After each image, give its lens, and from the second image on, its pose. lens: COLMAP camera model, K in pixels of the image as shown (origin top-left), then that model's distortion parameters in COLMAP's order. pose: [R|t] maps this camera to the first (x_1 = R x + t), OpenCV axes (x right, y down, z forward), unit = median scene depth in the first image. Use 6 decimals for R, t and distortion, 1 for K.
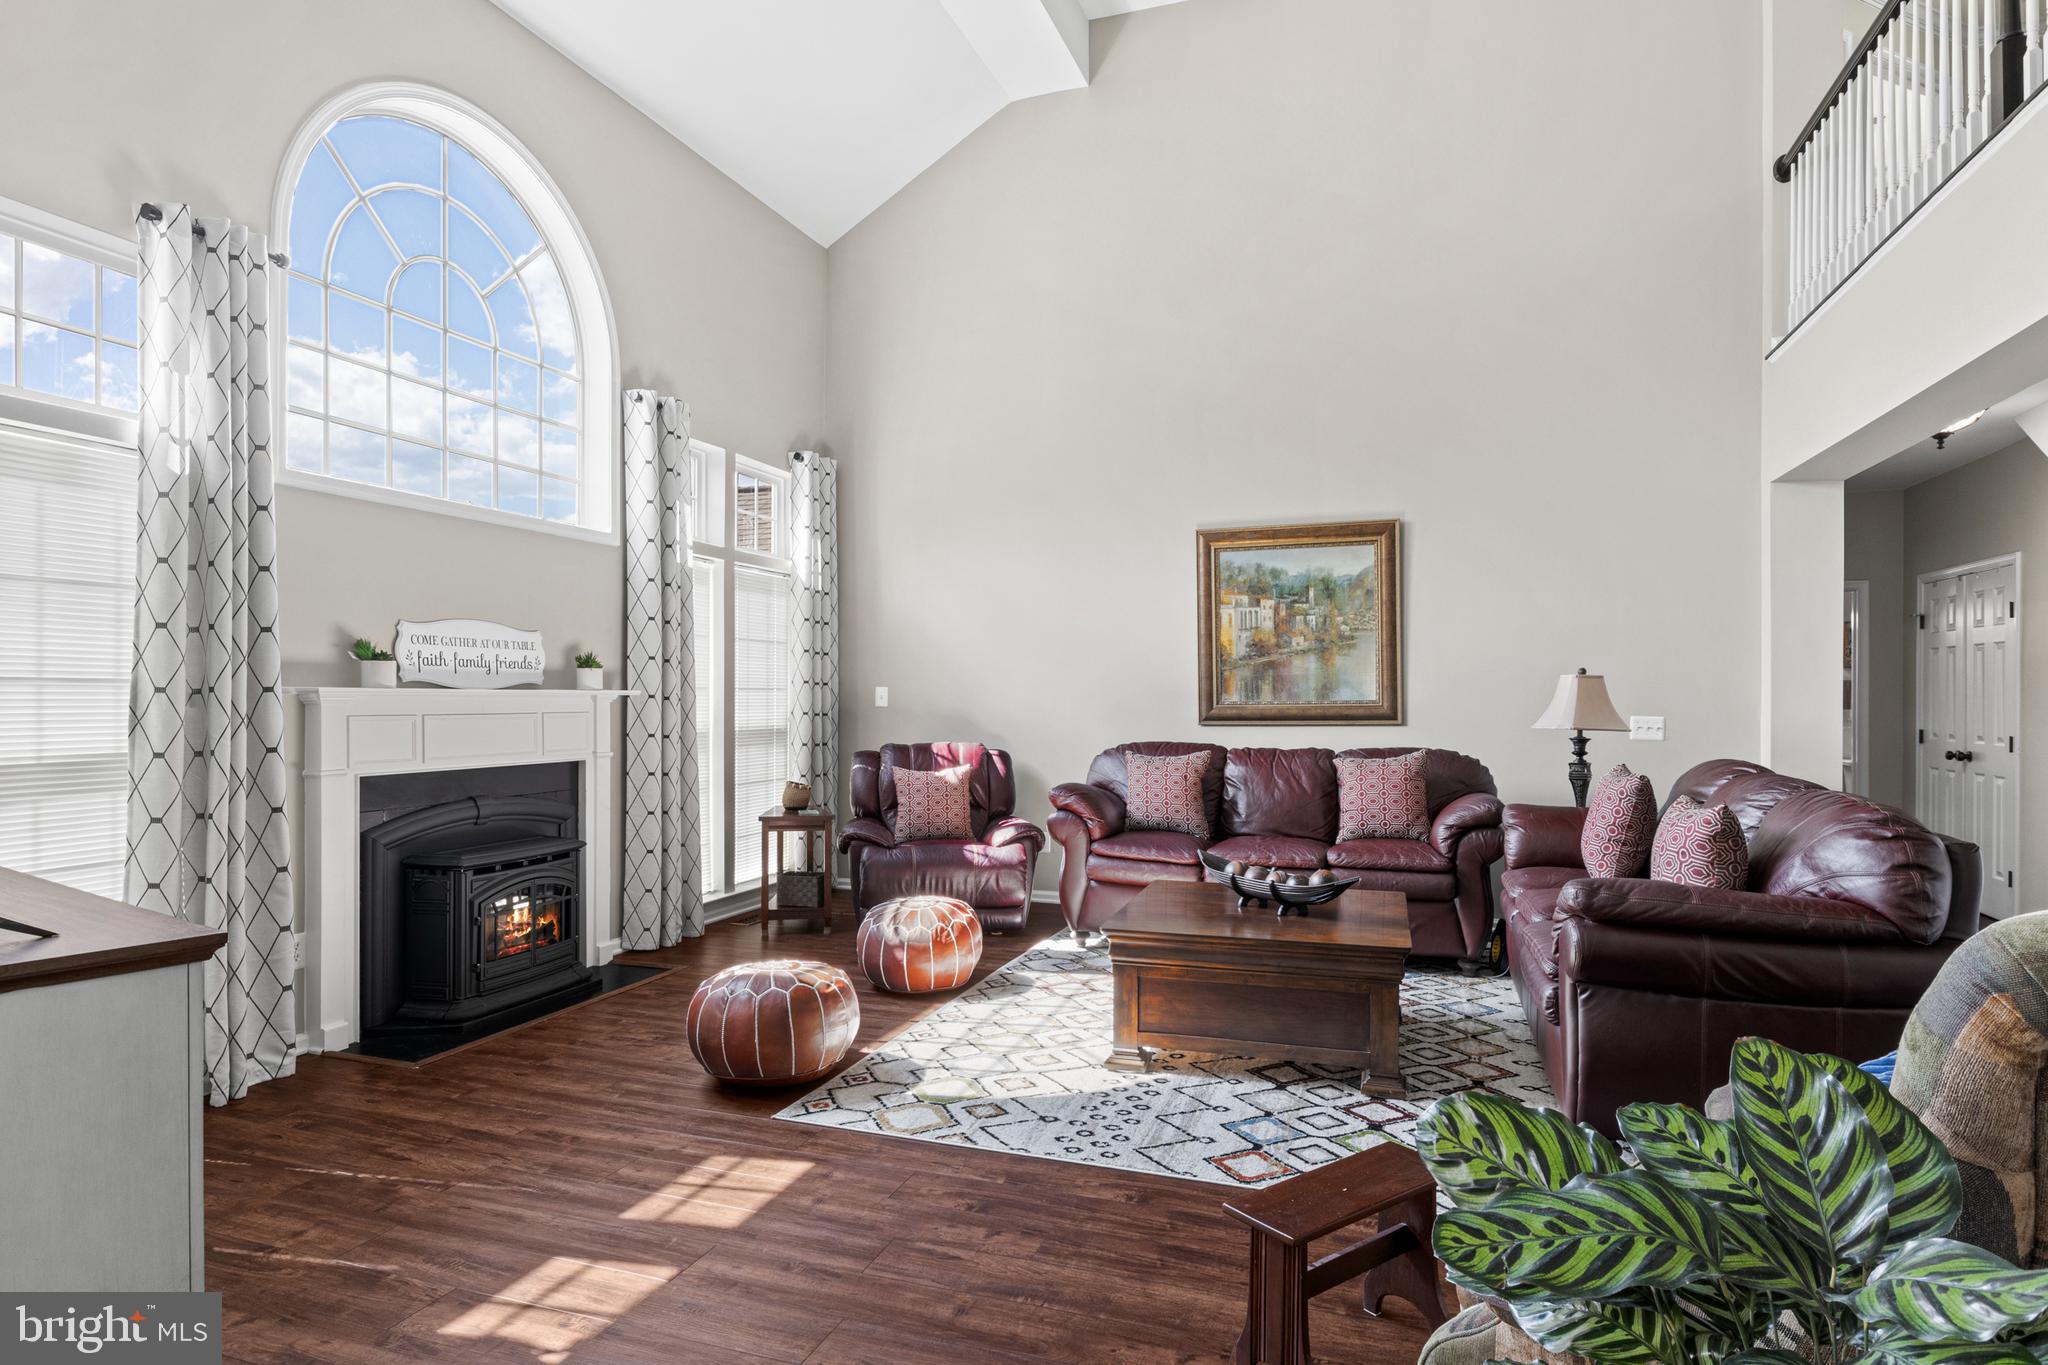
lens RADIAL K [[1138.9, 0, 1017.9], [0, 1138.9, 692.9], [0, 0, 1]] dist [0.004512, 0.000598]
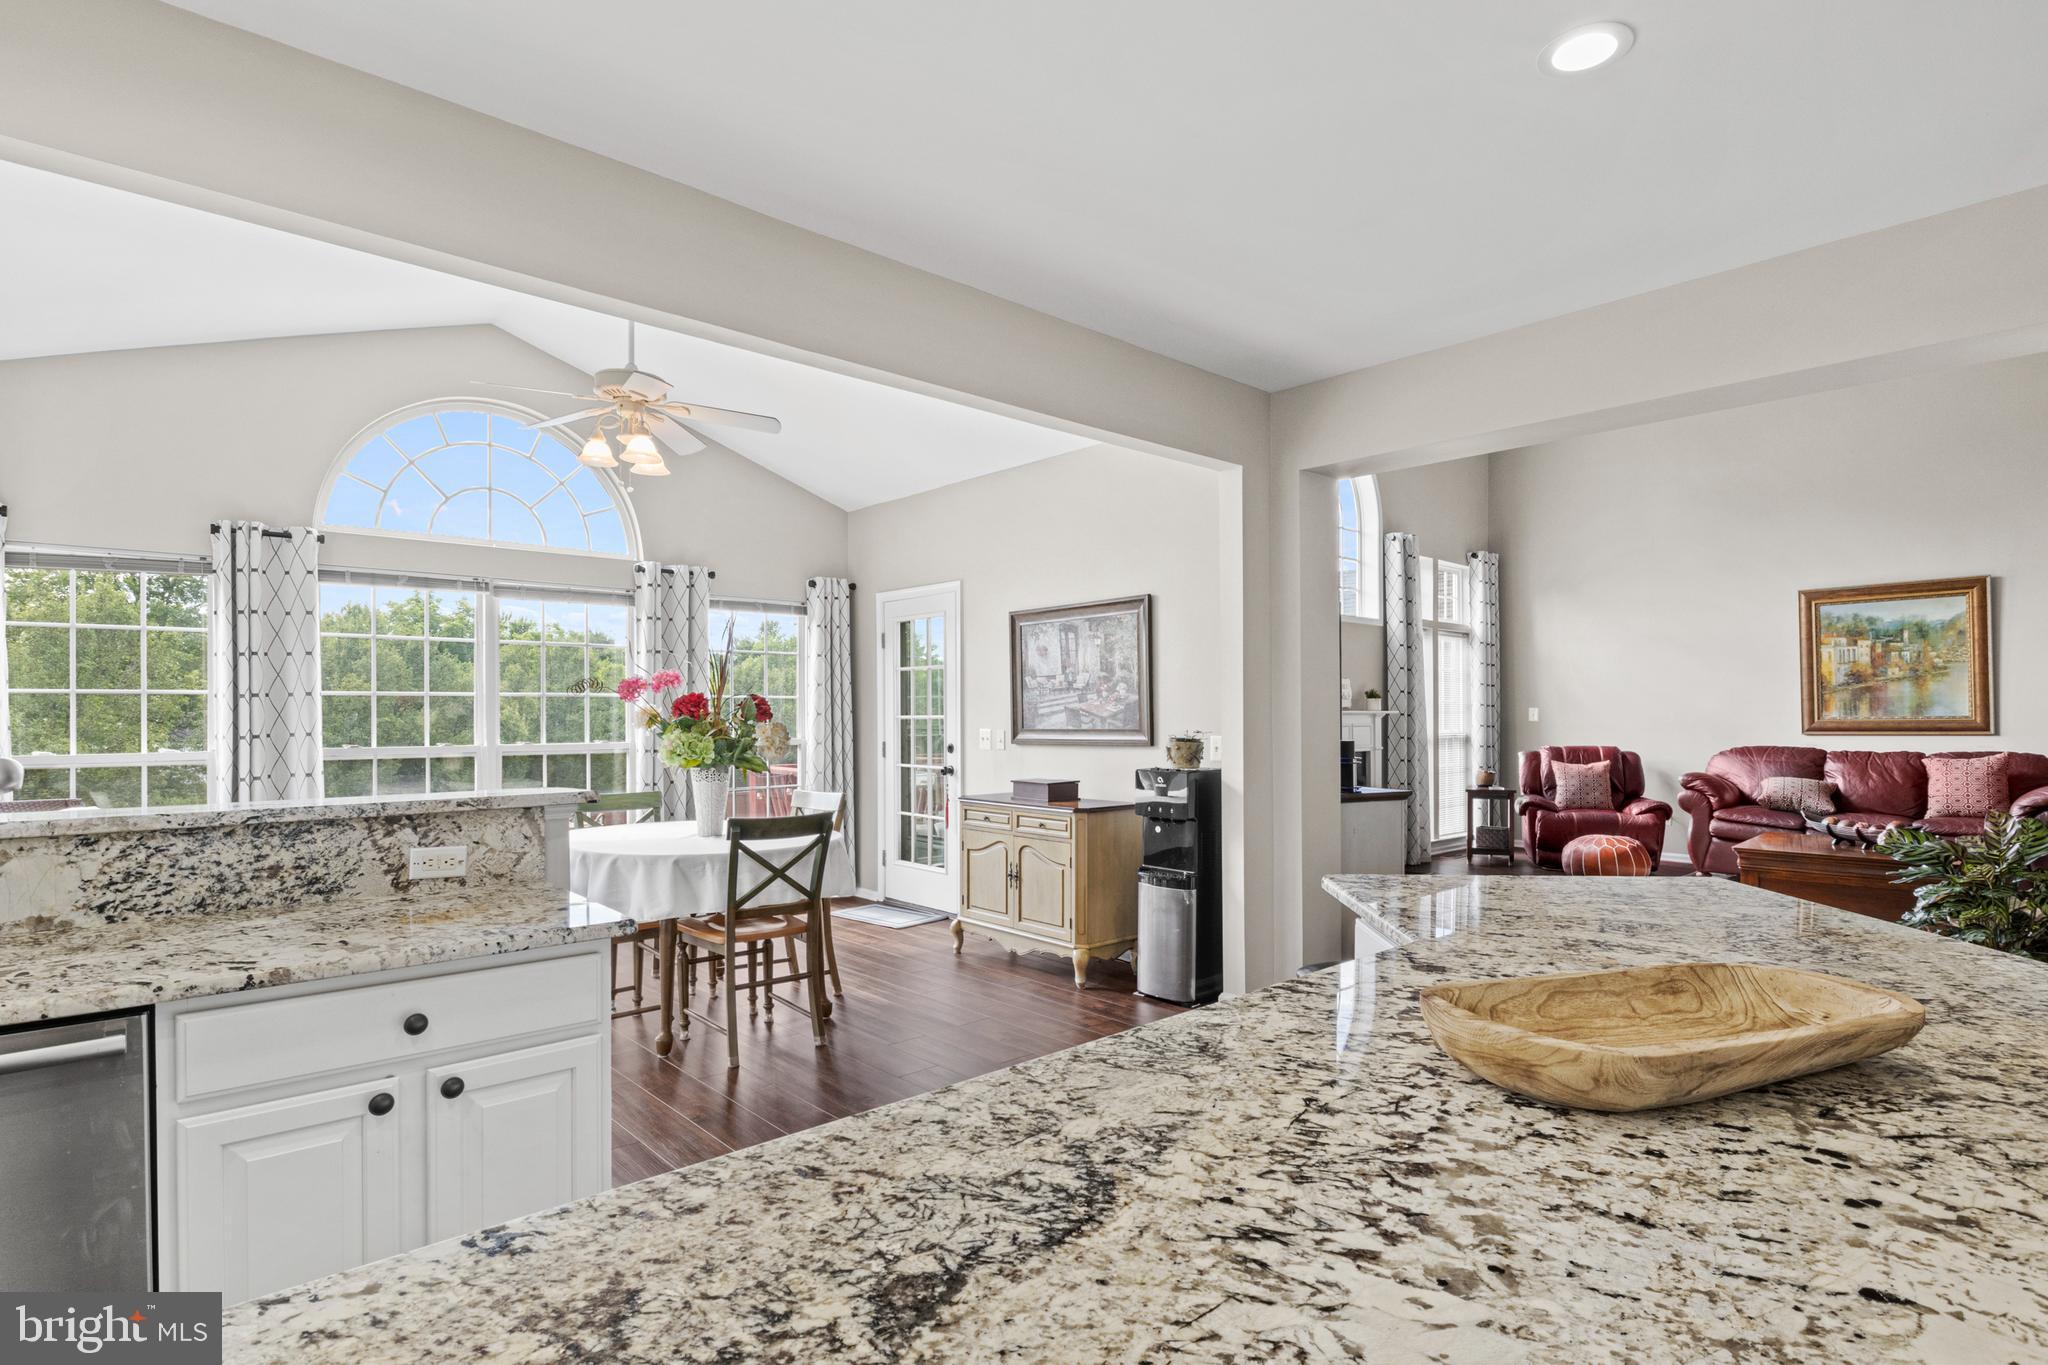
lens RADIAL K [[1022.2, 0, 1025.0], [0, 1022.2, 711.8], [0, 0, 1]] dist [-0.014251, -0.000631]
pose [[0.879330, -0.004477, -0.476192, -0.081447], [0.004179, 0.999990, -0.001684, -0.000739], [0.476195, -0.000509, 0.879340, -0.512119]]
